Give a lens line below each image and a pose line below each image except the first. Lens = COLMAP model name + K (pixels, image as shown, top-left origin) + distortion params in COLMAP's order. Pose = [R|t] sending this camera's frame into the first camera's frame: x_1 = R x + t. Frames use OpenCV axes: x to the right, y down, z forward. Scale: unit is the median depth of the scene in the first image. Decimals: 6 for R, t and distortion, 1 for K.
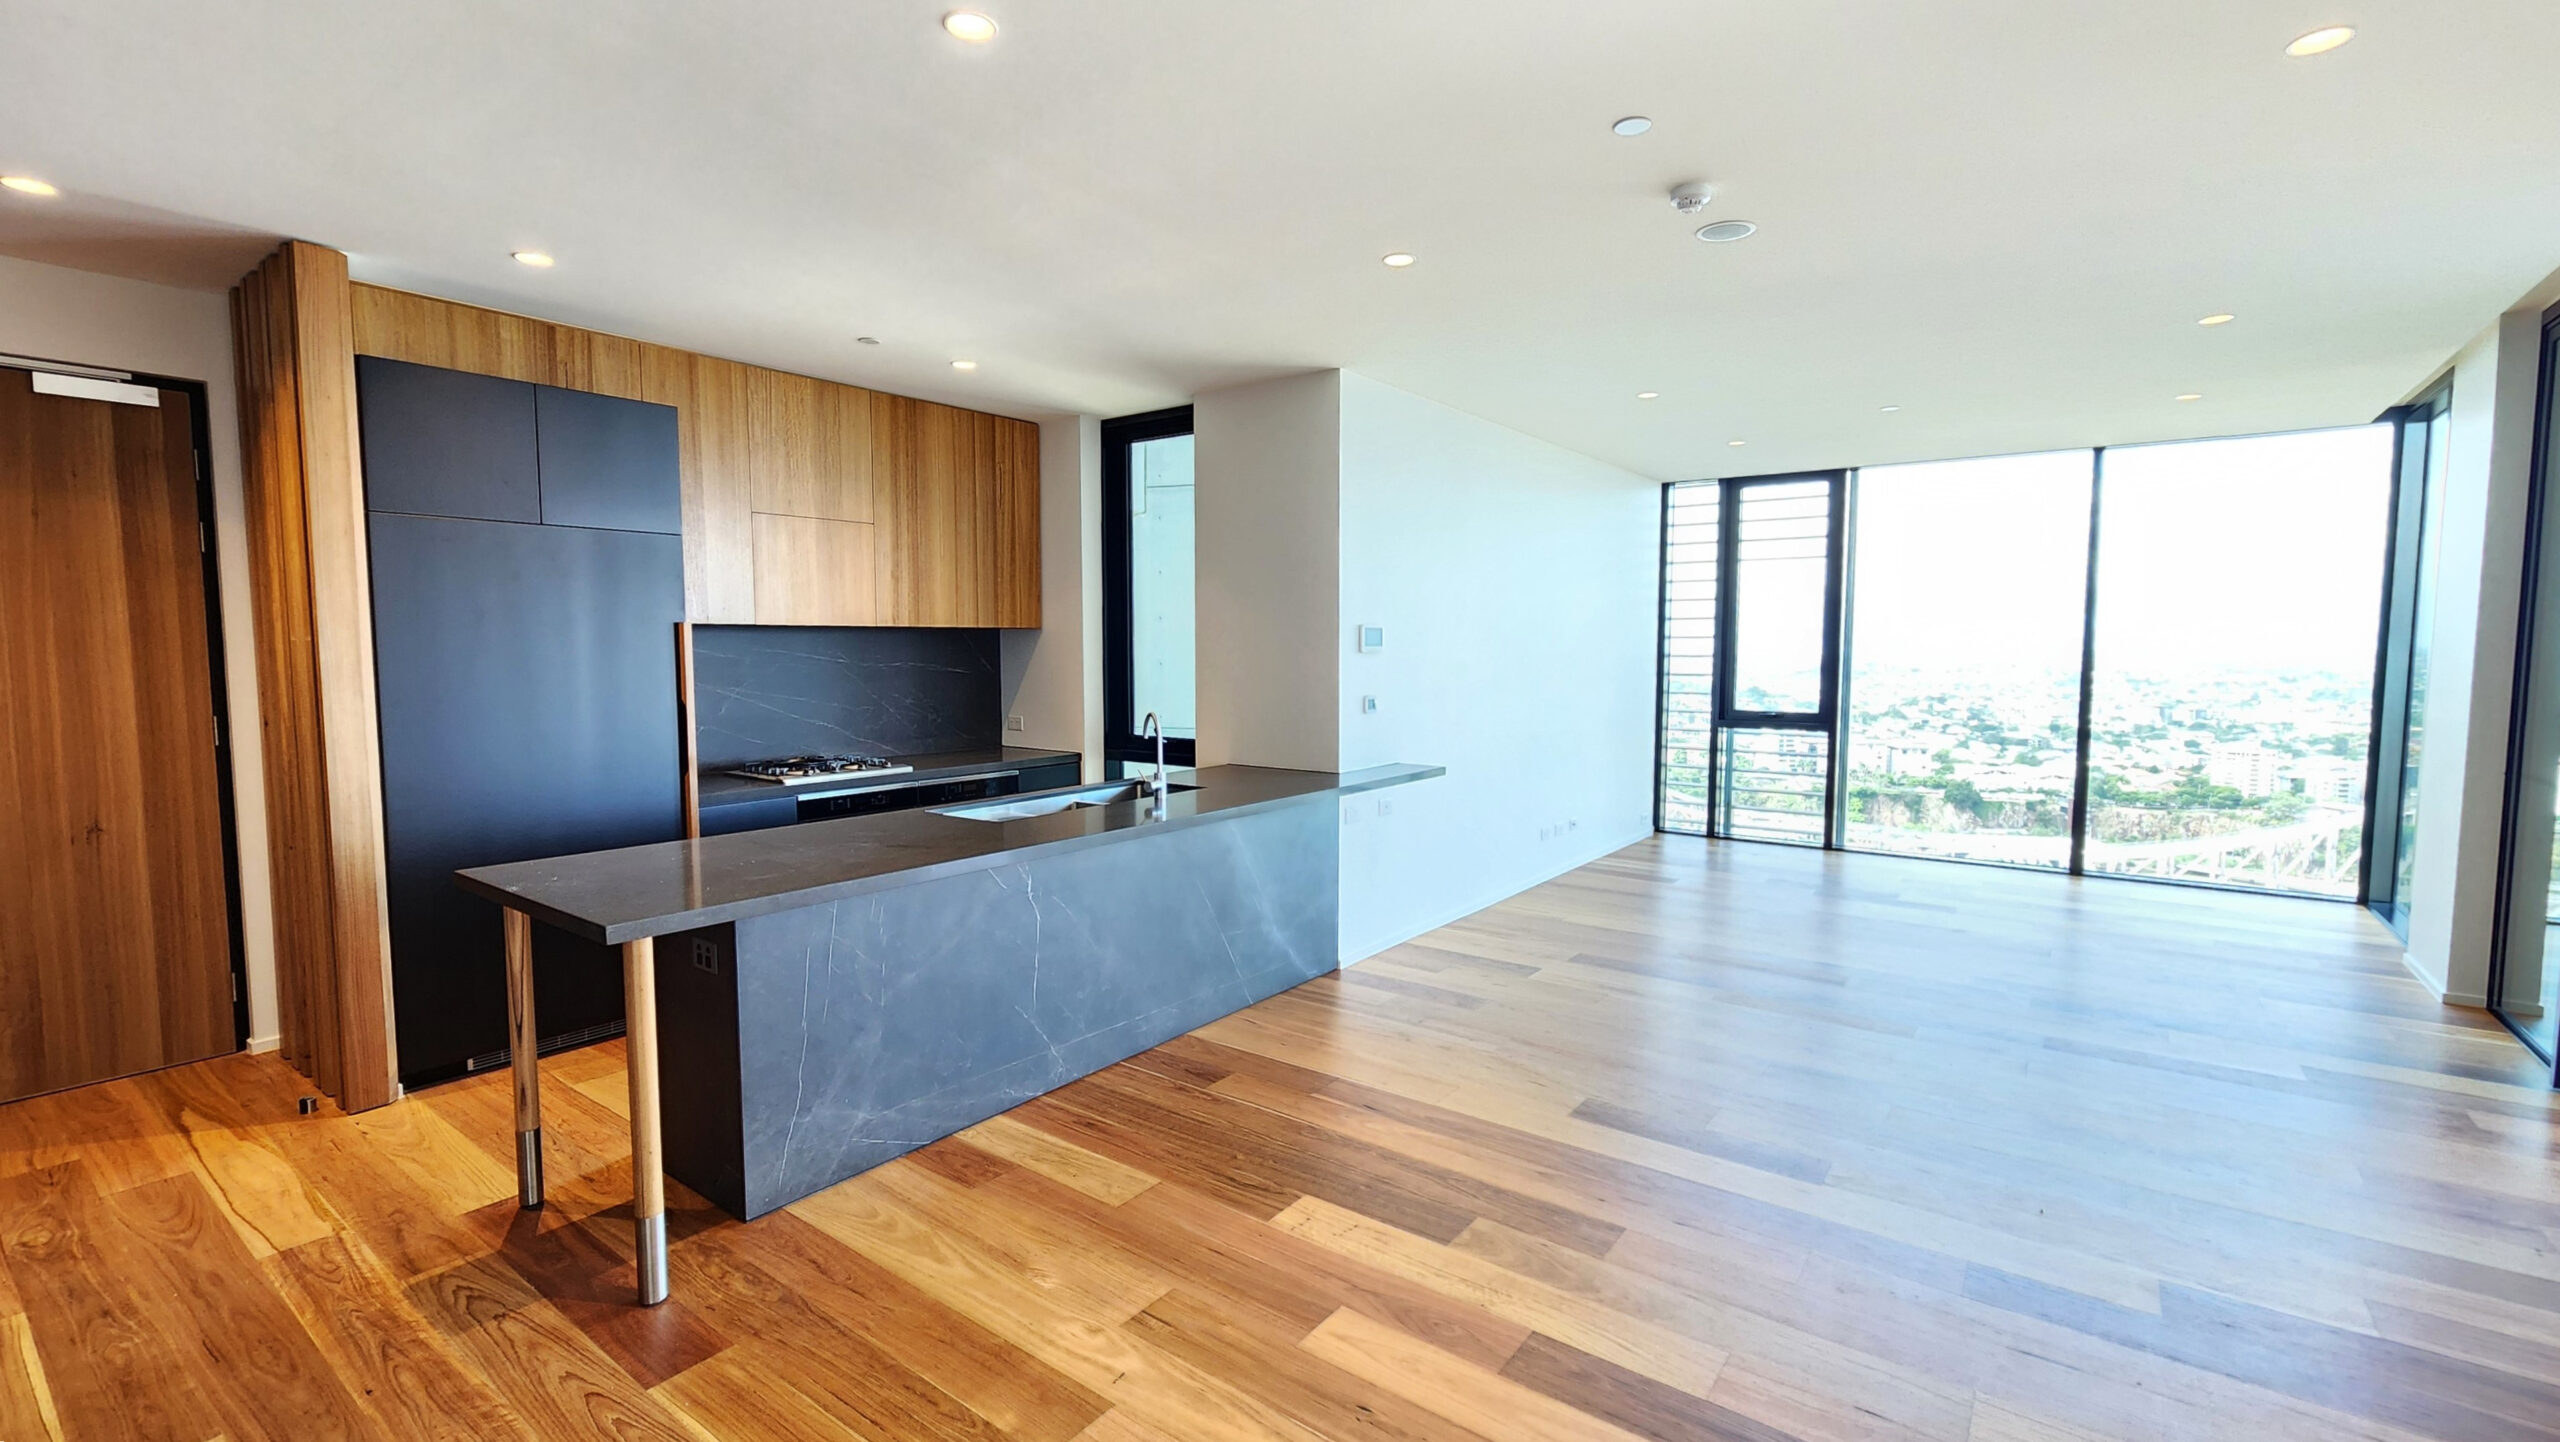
lens RADIAL K [[1116.3, 0, 1250.0], [0, 1116.3, 731.2], [0, 0, 1]] dist [-0.000454, -0.000011]
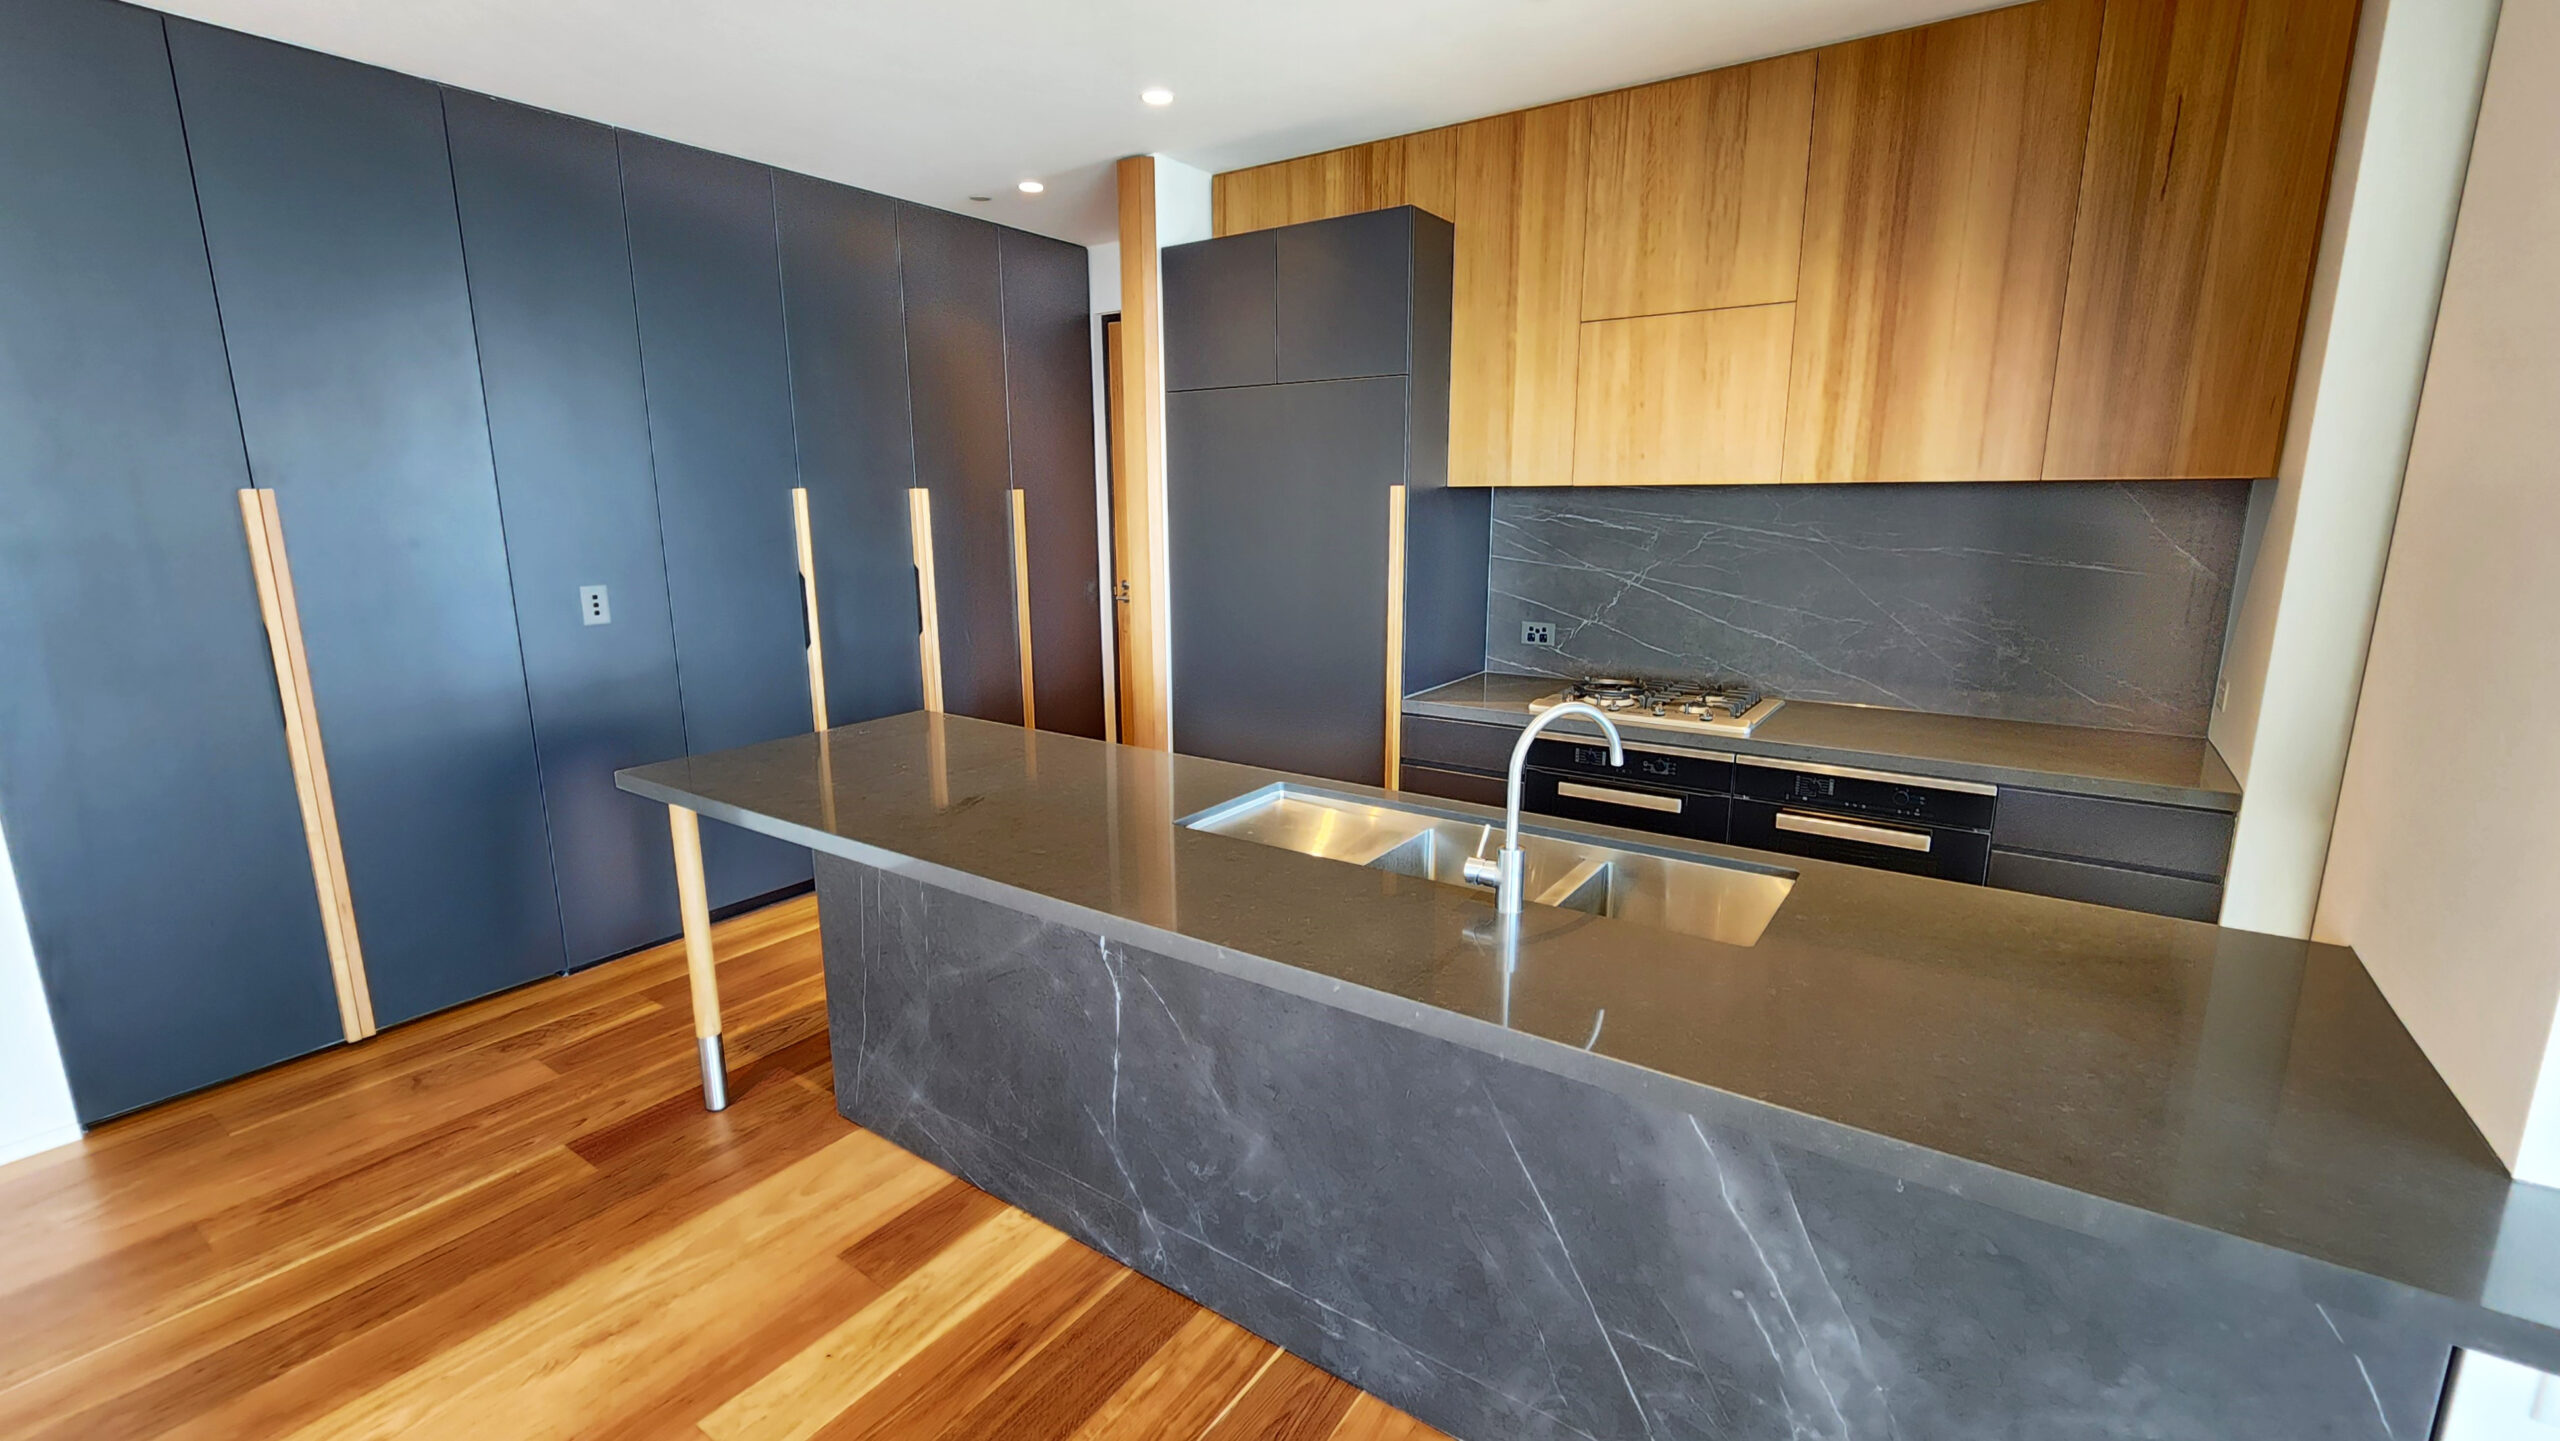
lens RADIAL K [[1069.7, 0, 1280.0], [0, 1069.7, 720.5], [0, 0, 1]] dist [-0.001165, 0.000793]
pose [[0.053383, 0.210175, -0.976205, 0.251688], [-0.074585, 0.975708, 0.205990, -0.074165], [0.995785, 0.061814, 0.067762, 0.768636]]
